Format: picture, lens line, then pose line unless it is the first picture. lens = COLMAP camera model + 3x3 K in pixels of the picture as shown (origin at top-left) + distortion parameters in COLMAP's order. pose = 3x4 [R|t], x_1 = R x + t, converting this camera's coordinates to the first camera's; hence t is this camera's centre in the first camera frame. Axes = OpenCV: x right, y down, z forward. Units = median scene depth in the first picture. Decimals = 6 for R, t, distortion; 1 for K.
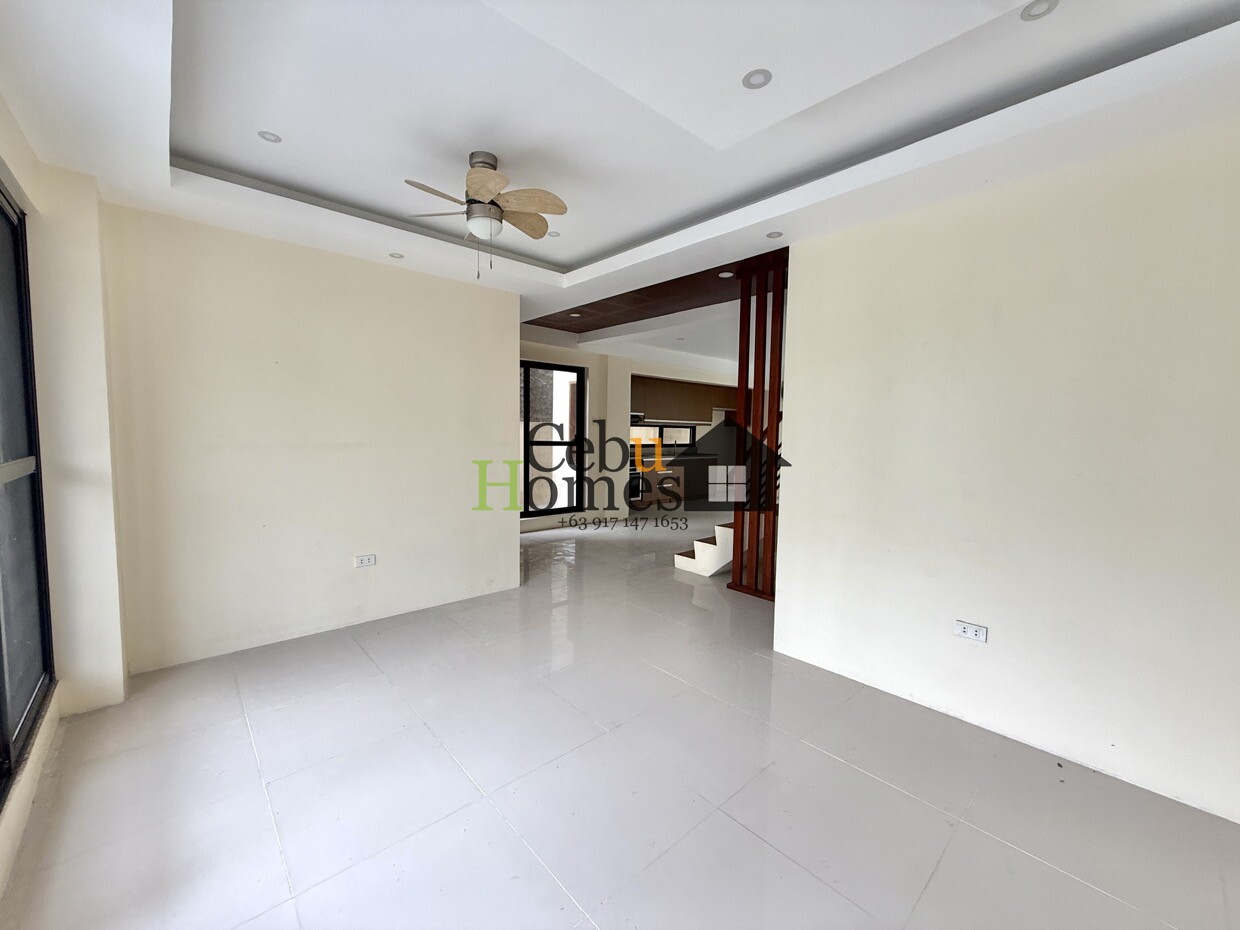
lens RADIAL K [[490.4, 0, 621.9], [0, 490.4, 469.9], [0, 0, 1]] dist [0.001853, 0.000035]
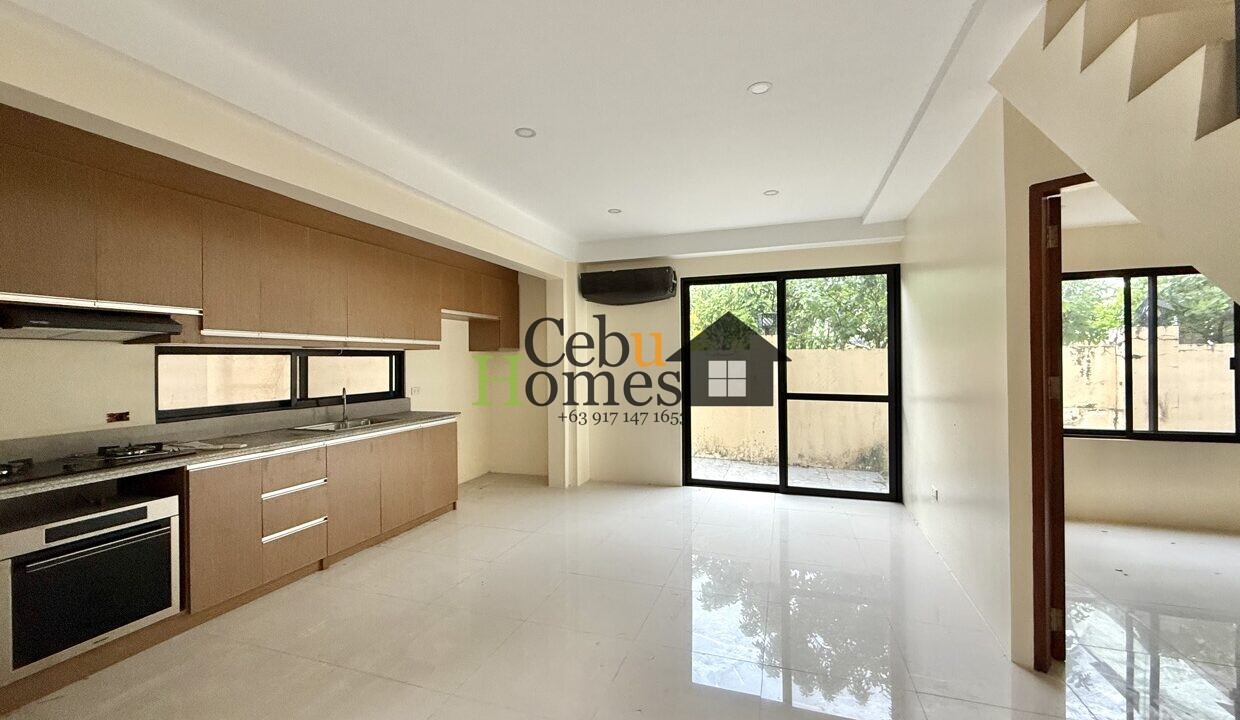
lens RADIAL K [[495.7, 0, 618.1], [0, 495.7, 359.9], [0, 0, 1]] dist [0.003833, -0.000169]
pose [[0.875634, -0.025864, 0.482283, 0.128586], [0.062942, 0.996160, -0.060854, -0.051995], [-0.478857, 0.083642, 0.873899, 0.638989]]
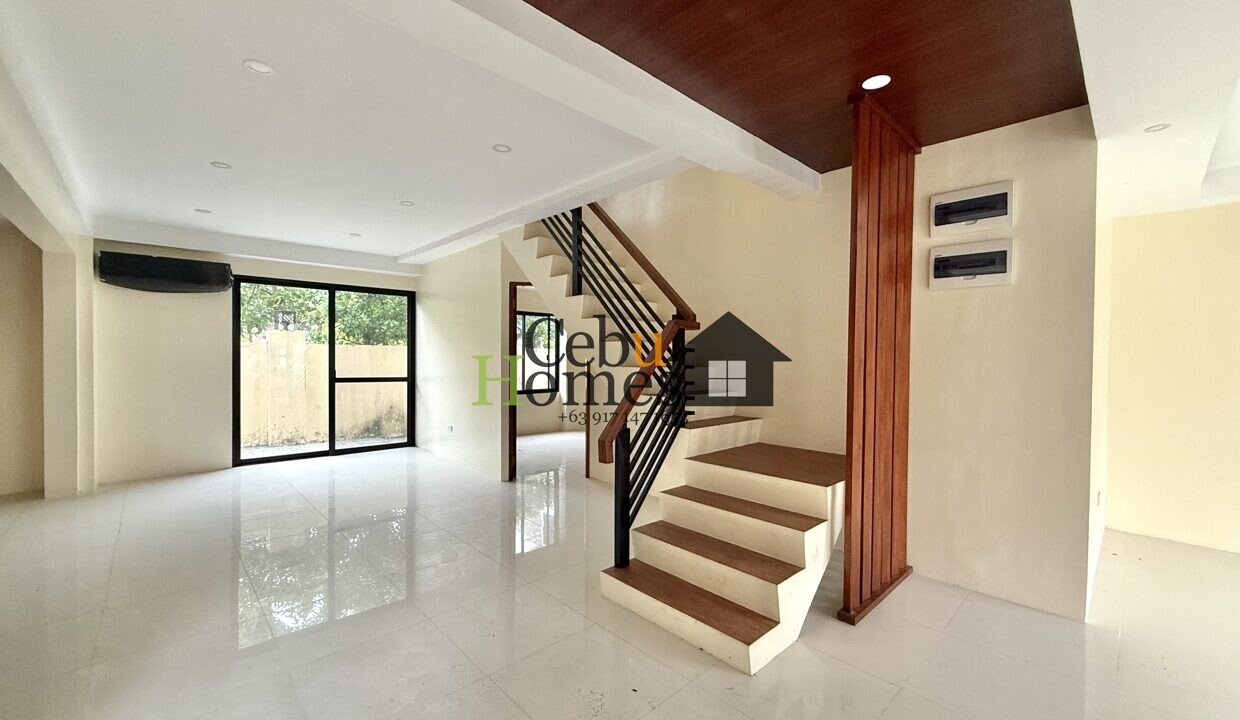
lens RADIAL K [[495.7, 0, 621.2], [0, 495.7, 359.5], [0, 0, 1]] dist [0.003833, -0.000169]
pose [[-0.013298, -0.026659, 0.999556, -0.186816], [0.071324, 0.997073, 0.027542, -0.054152], [-0.997365, 0.071659, -0.011358, 0.629263]]
